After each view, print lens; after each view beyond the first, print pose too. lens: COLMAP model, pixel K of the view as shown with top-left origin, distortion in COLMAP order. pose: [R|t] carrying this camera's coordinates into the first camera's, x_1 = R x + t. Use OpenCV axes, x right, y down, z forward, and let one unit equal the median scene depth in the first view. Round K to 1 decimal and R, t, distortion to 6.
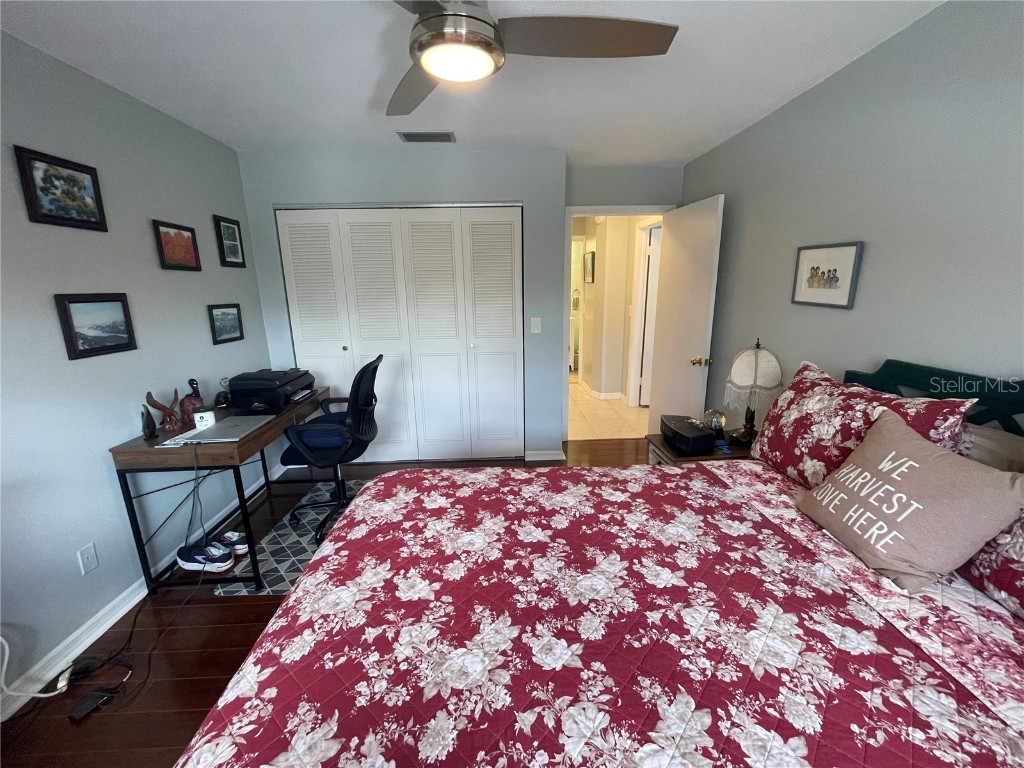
lens RADIAL K [[411.9, 0, 511.1], [0, 411.9, 383.3], [0, 0, 1]] dist [-0.004275, 0.001429]
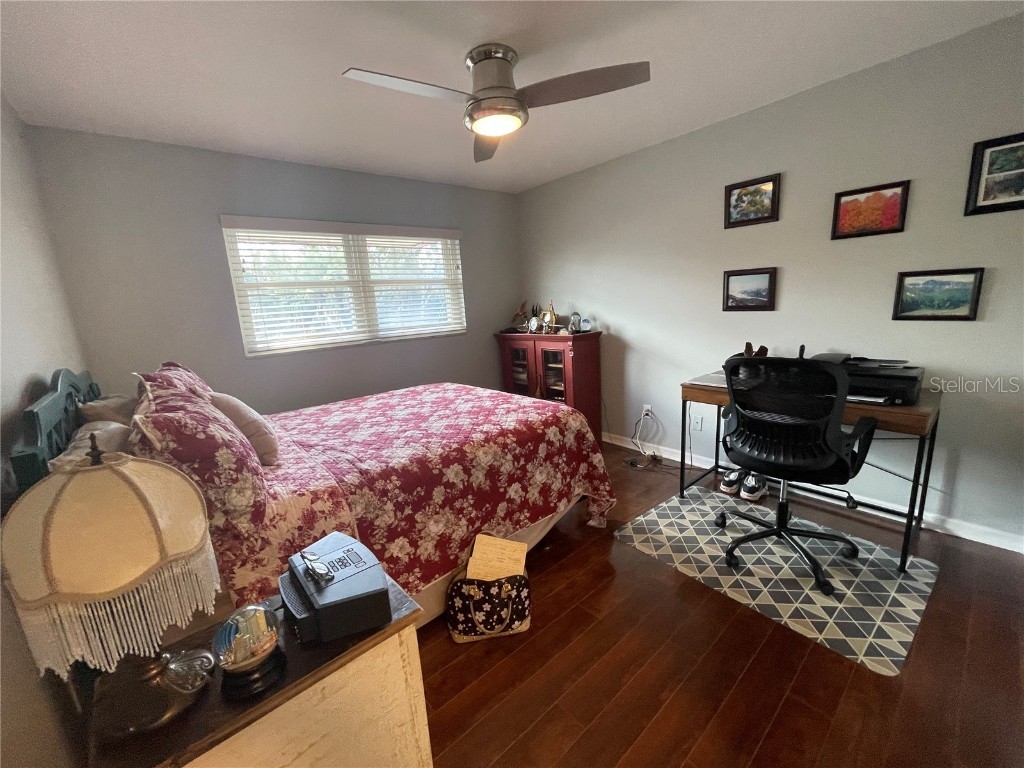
lens RADIAL K [[411.9, 0, 511.2], [0, 411.9, 382.8], [0, 0, 1]] dist [-0.004275, 0.001429]
pose [[-0.778623, 0.187009, -0.598977, 0.613663], [-0.073046, 0.921055, 0.382520, -0.346370], [0.623226, 0.341592, -0.703495, 1.654934]]
